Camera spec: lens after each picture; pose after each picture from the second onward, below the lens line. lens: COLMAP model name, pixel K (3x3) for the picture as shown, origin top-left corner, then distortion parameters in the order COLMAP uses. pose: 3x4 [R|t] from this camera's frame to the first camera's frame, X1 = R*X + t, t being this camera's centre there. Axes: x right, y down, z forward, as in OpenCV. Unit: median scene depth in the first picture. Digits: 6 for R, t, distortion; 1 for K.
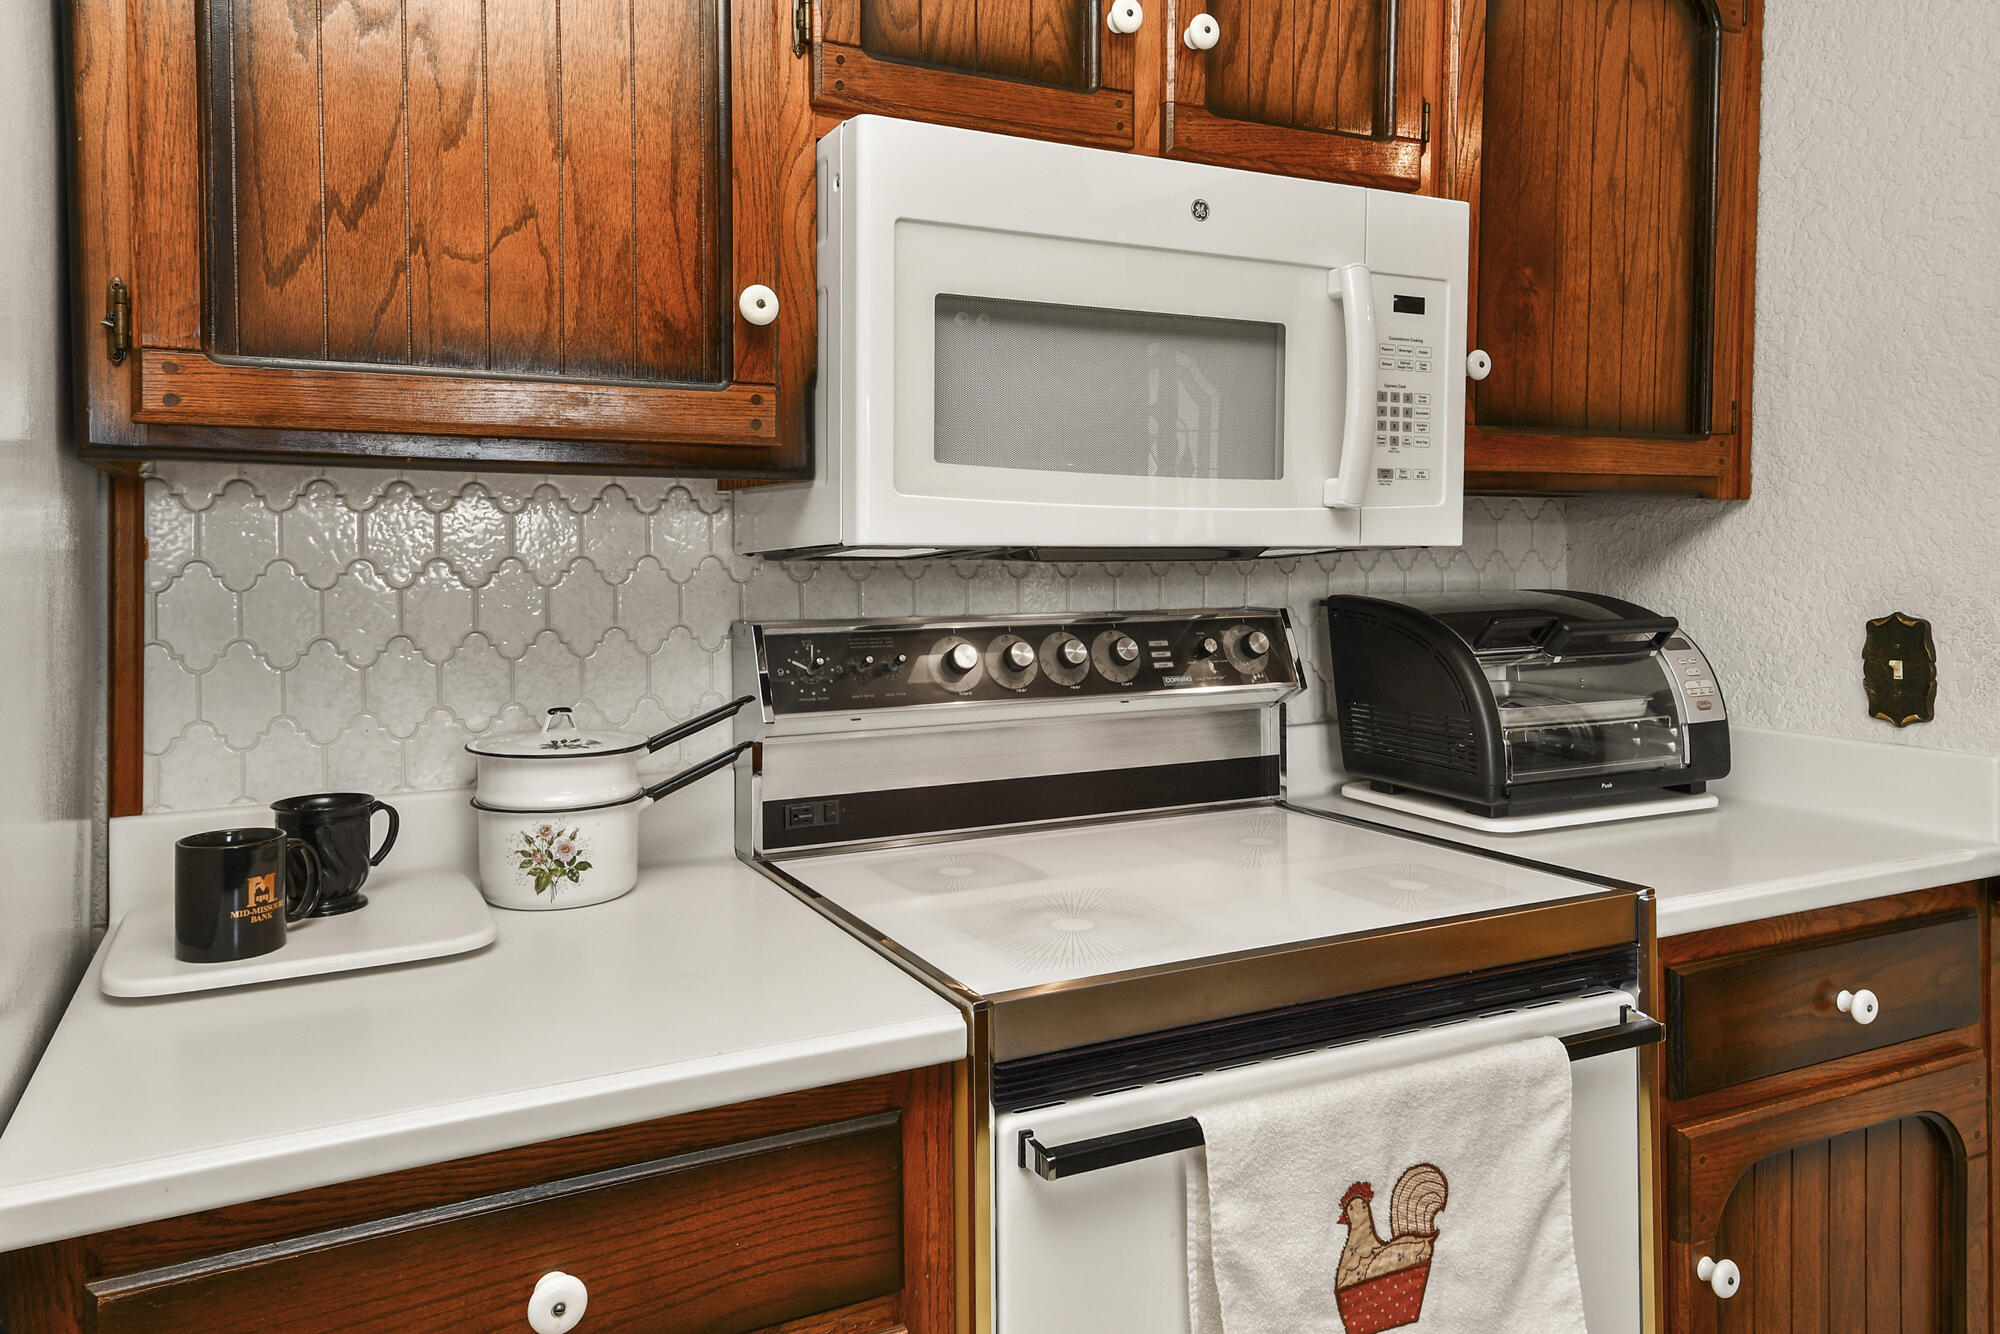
lens RADIAL K [[1330.8, 0, 998.3], [0, 1330.8, 569.3], [0, 0, 1]] dist [0.034659, -0.000053]
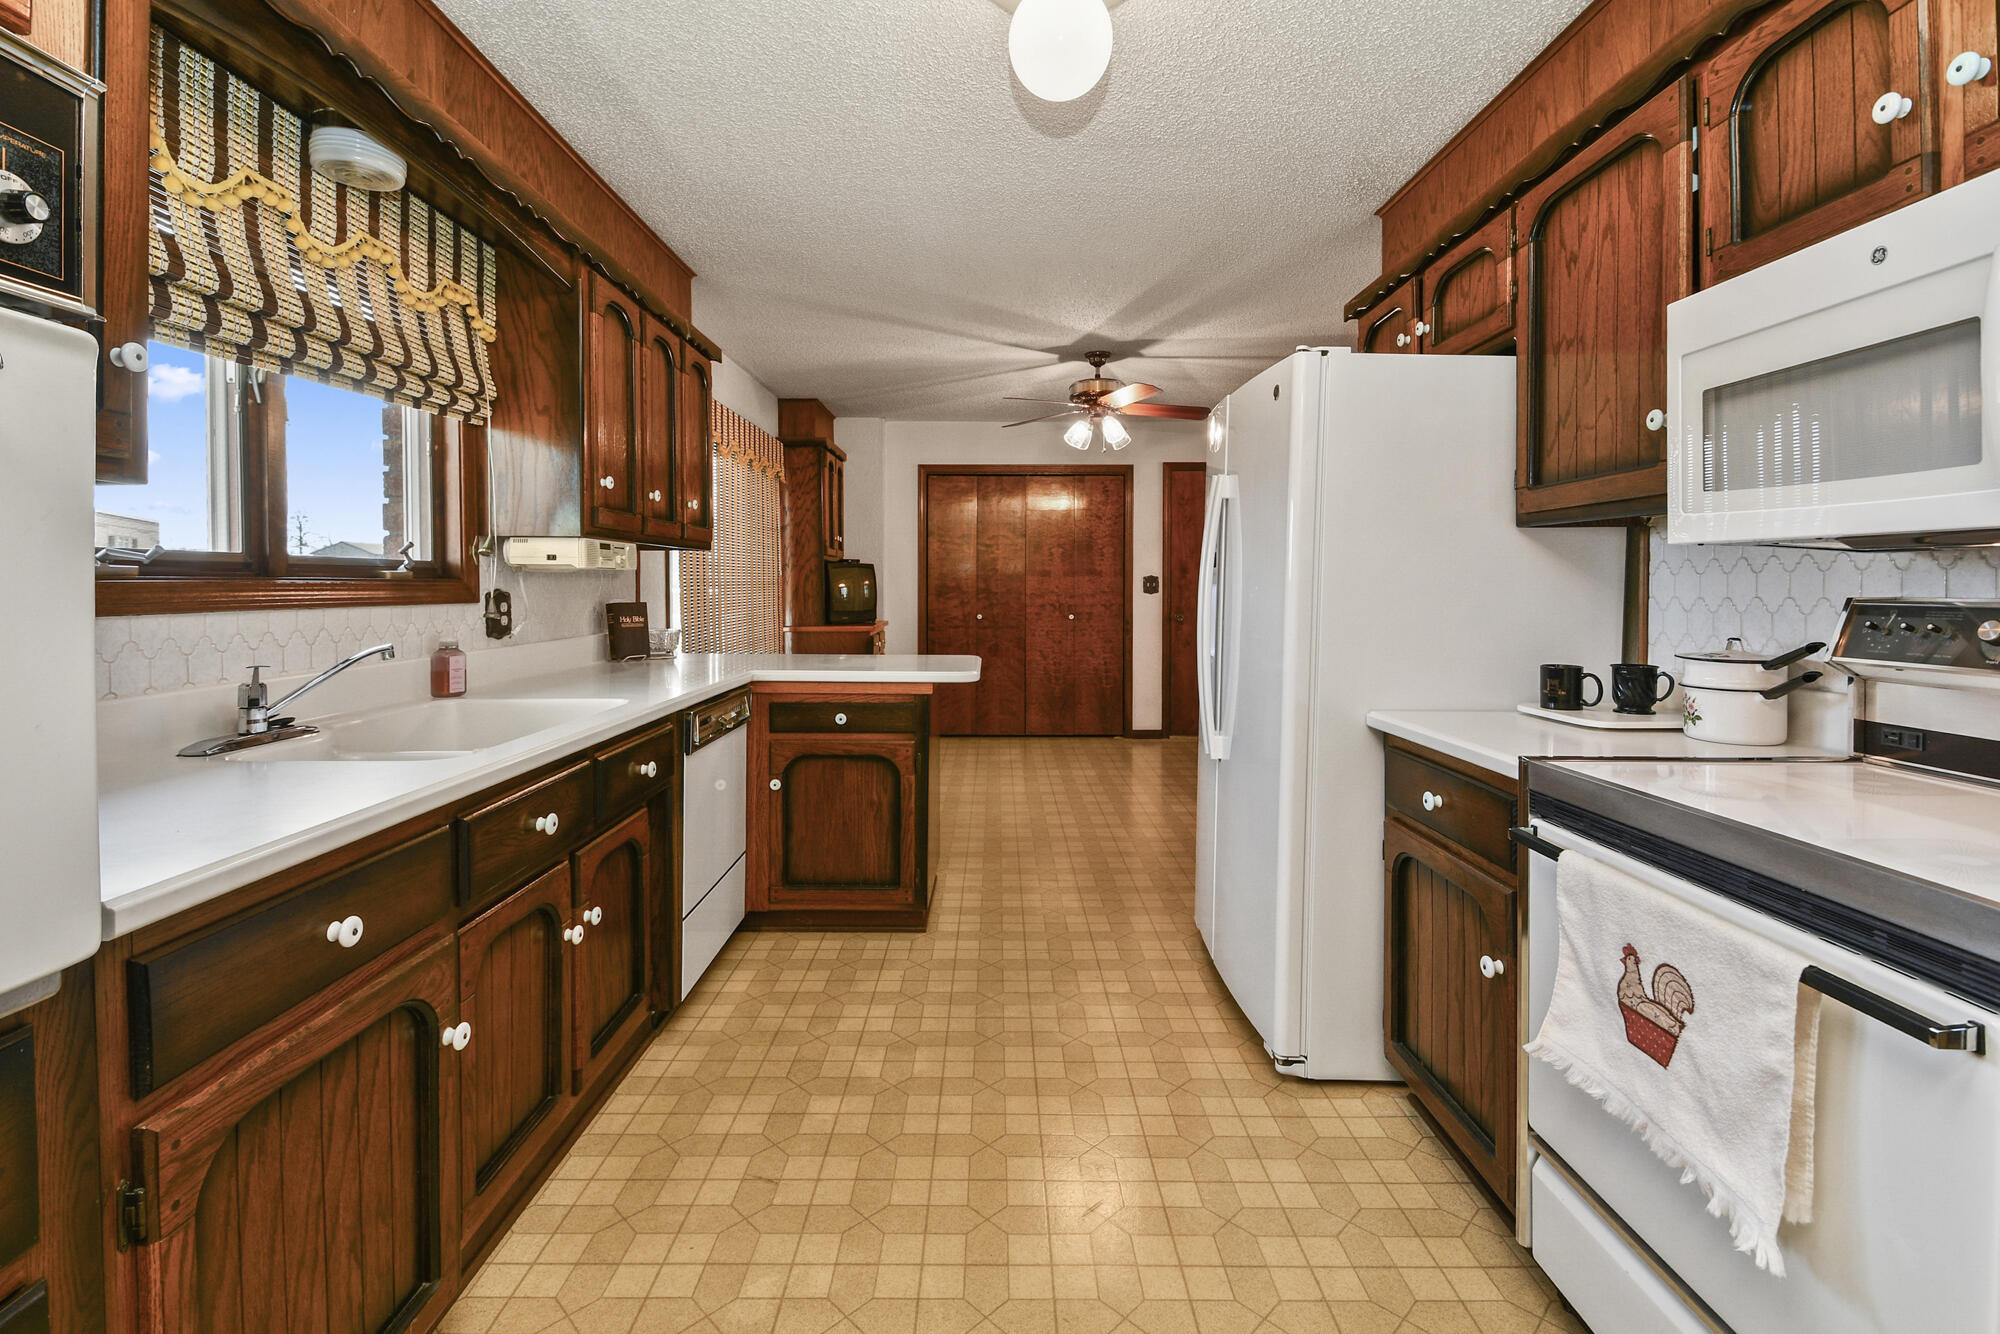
lens RADIAL K [[831.6, 0, 1000.0], [0, 831.6, 667.0], [0, 0, 1]] dist [0.000927, 0.000193]
pose [[-0.426153, 0.097419, -0.899391, 1.342660], [-0.002275, 0.994066, 0.108752, 0.025377], [0.904648, 0.048391, -0.423403, 0.682862]]
